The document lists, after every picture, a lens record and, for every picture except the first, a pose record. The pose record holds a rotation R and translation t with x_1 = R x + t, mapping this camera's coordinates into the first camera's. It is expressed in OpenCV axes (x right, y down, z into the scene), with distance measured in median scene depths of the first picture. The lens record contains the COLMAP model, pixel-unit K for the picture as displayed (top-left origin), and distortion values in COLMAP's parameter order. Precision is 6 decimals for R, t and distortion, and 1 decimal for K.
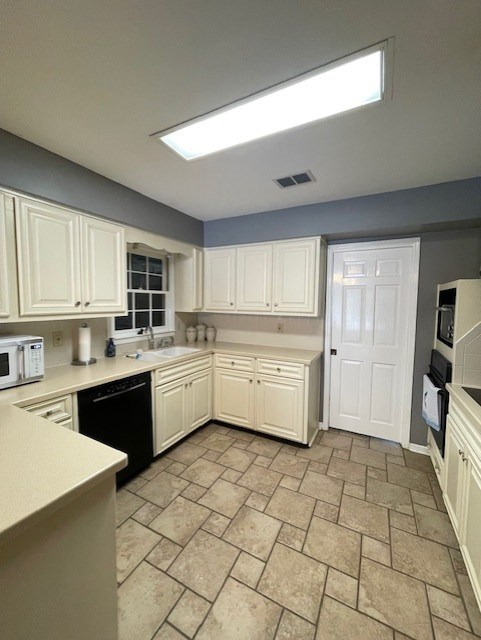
lens RADIAL K [[259.2, 0, 241.1], [0, 259.2, 318.3], [0, 0, 1]] dist [-0.009782, -0.000572]
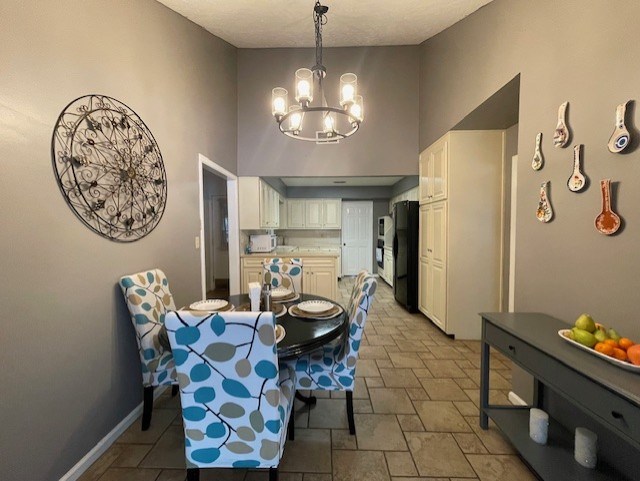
lens RADIAL K [[259.2, 0, 316.9], [0, 259.2, 240.6], [0, 0, 1]] dist [-0.009782, -0.000572]
pose [[0.895647, -0.031868, 0.443622, -1.286507], [0.040699, 0.999117, -0.010395, 0.148792], [-0.442899, 0.027365, 0.896154, -1.445217]]
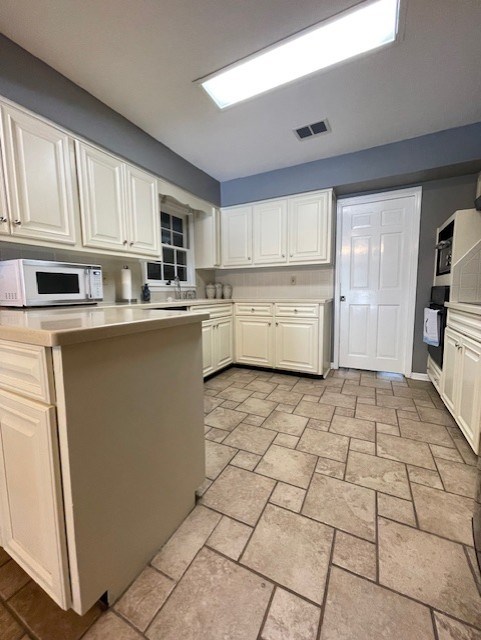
lens RADIAL K [[259.2, 0, 241.7], [0, 259.2, 319.7], [0, 0, 1]] dist [-0.009782, -0.000572]
pose [[0.999656, -0.023914, 0.010745, -0.119572], [0.023375, 0.998586, 0.047747, 0.209365], [-0.011872, -0.047480, 0.998802, -0.138793]]
